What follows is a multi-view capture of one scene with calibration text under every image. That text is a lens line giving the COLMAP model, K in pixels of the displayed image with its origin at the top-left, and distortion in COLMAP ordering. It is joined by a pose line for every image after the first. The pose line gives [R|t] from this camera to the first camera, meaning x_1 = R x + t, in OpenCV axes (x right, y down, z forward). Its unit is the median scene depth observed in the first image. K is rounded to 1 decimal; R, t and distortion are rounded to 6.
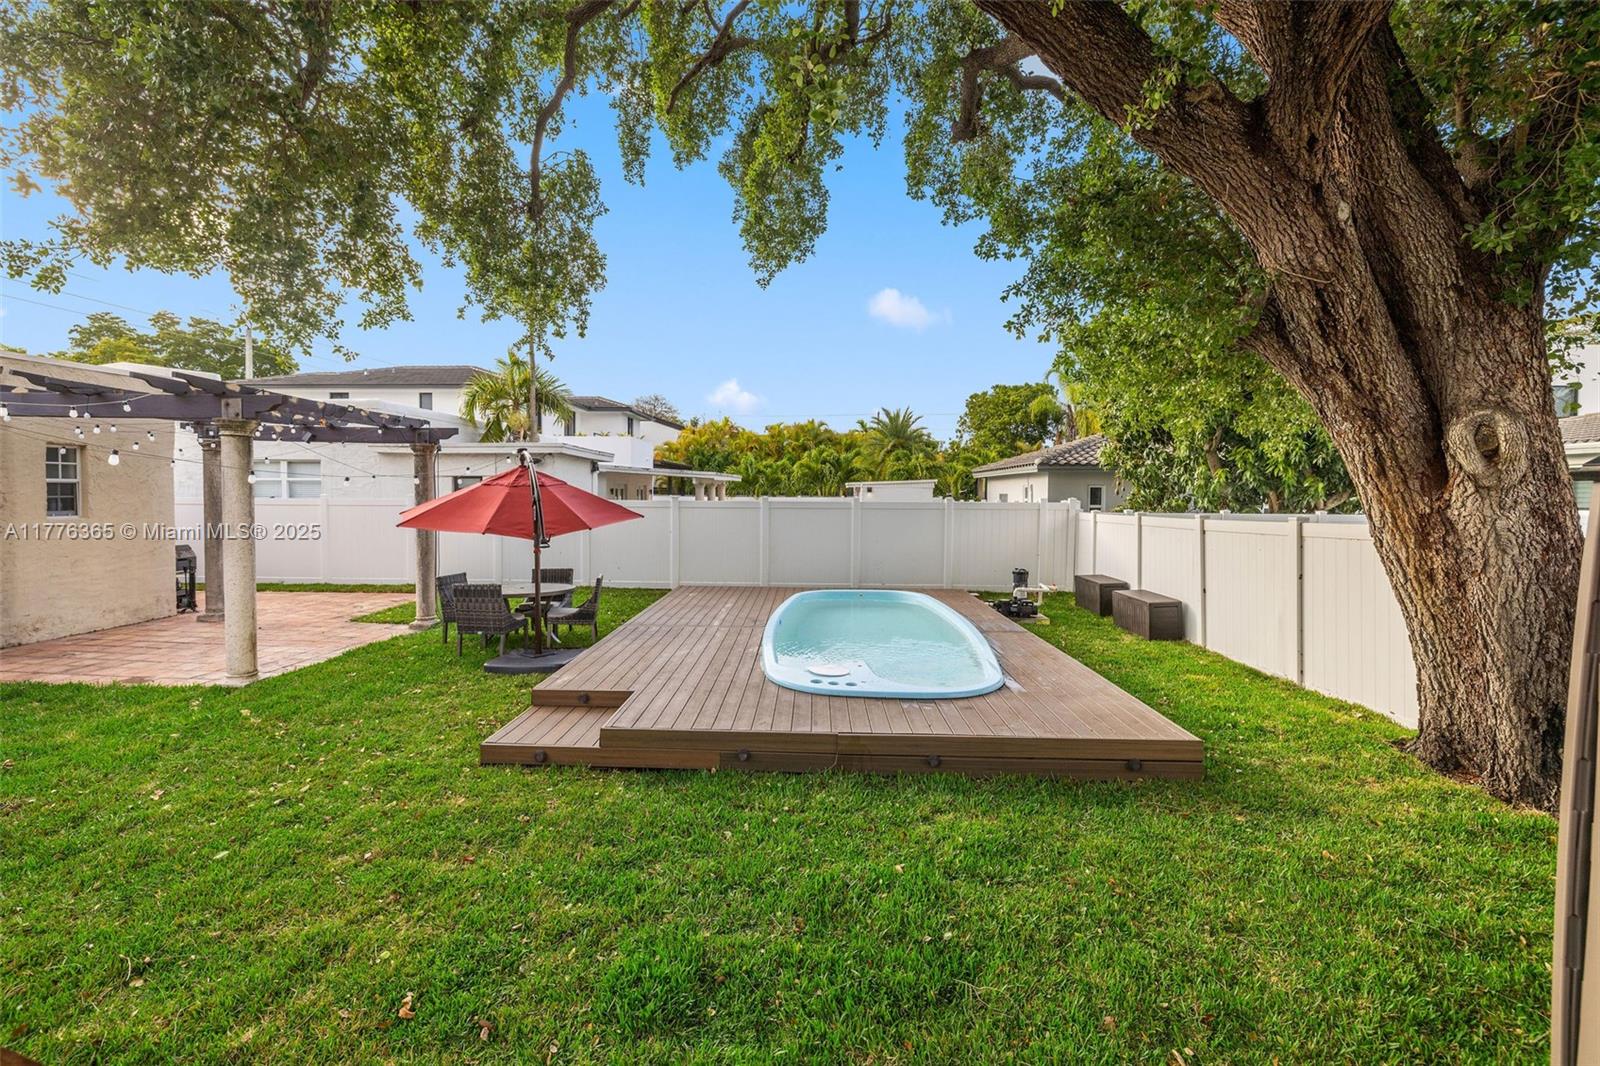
lens RADIAL K [[693.9, 0, 800.0], [0, 693.9, 533.0], [0, 0, 1]] dist [0.001096, -0.001026]
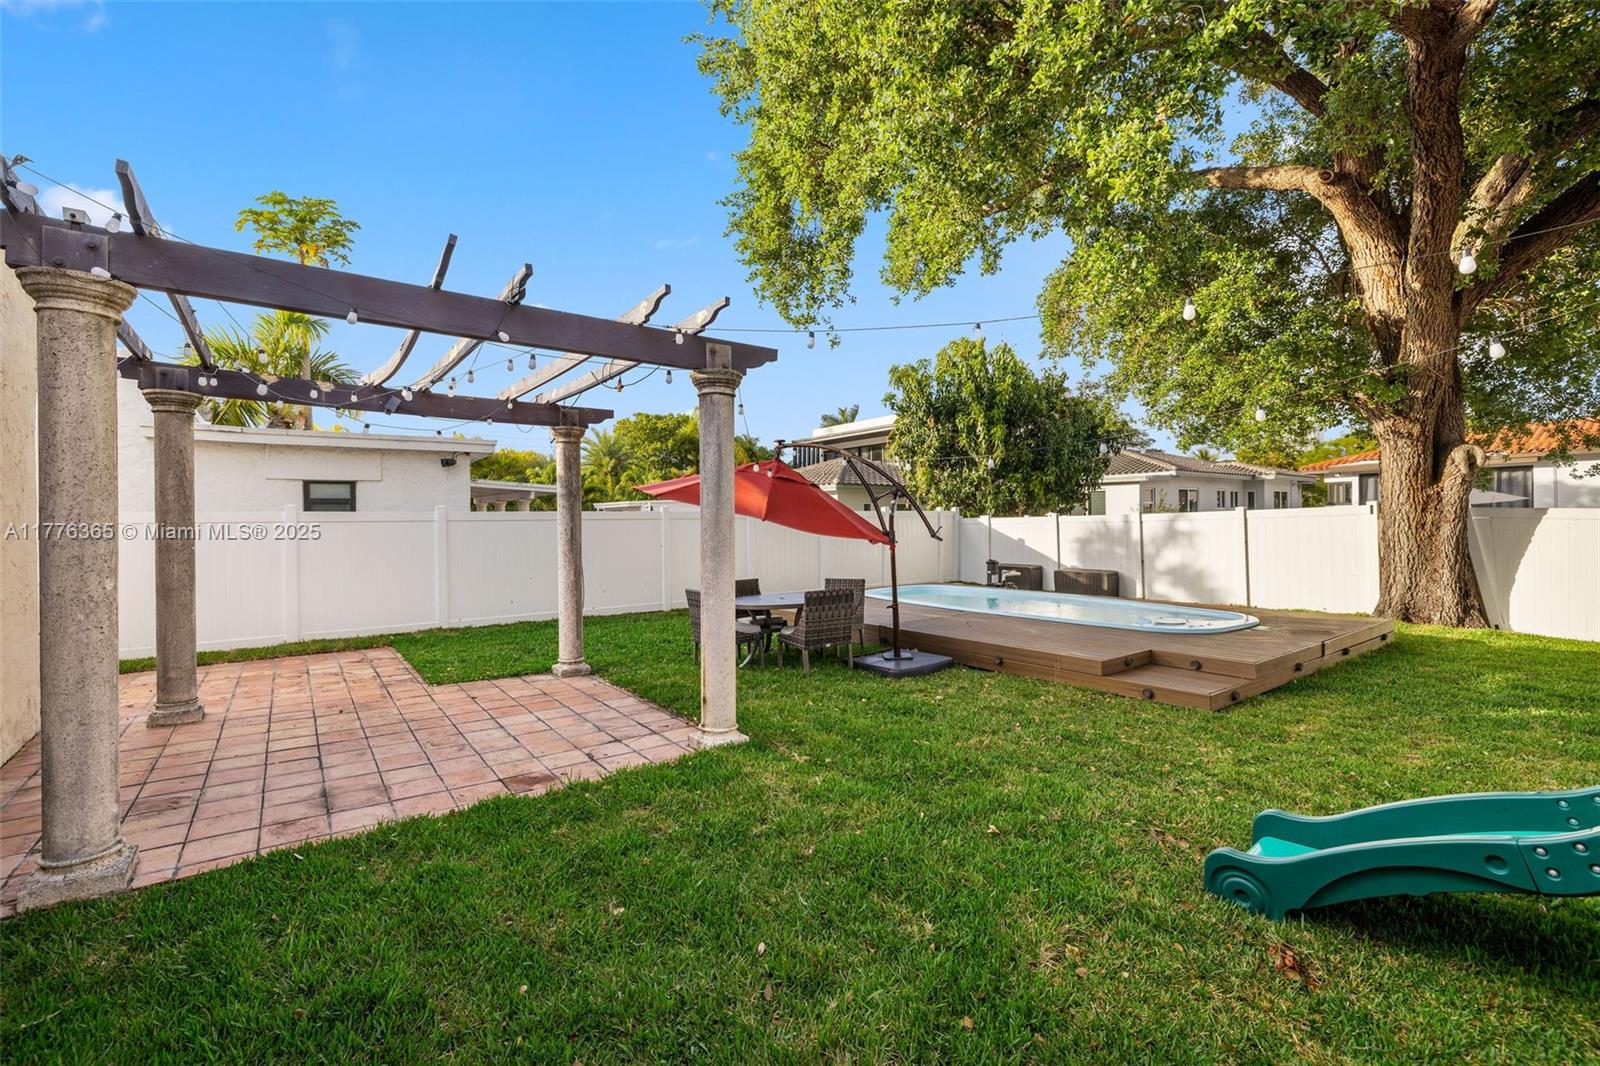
lens RADIAL K [[693.9, 0, 800.0], [0, 693.9, 533.0], [0, 0, 1]] dist [0.001096, -0.001026]
pose [[0.779218, -0.027276, 0.626159, -0.742419], [0.054415, 0.998224, -0.024233, 0.014181], [-0.624386, 0.052955, 0.779319, 0.230356]]
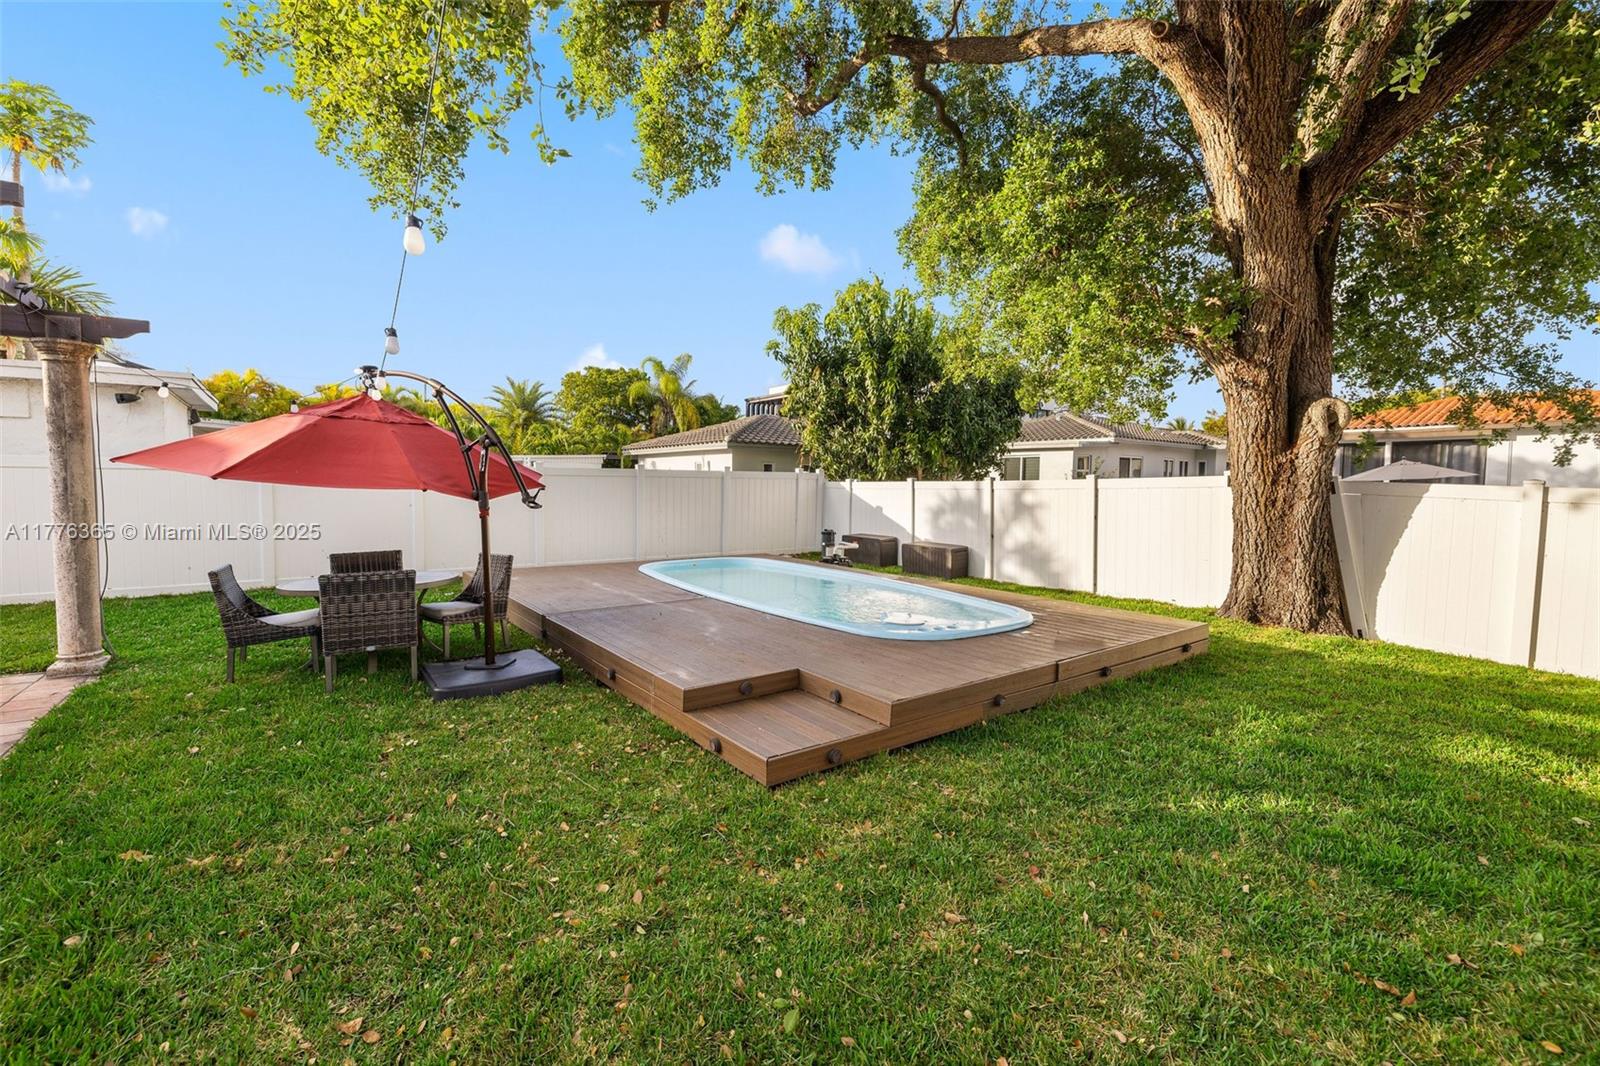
lens RADIAL K [[675.7, 0, 800.0], [0, 675.7, 533.0], [0, 0, 1]] dist [-0.003239, 0.000076]
pose [[0.784288, -0.044013, 0.618834, -0.378448], [0.030714, 0.999012, 0.032126, 0.020405], [-0.619636, -0.006189, 0.784865, 0.188956]]
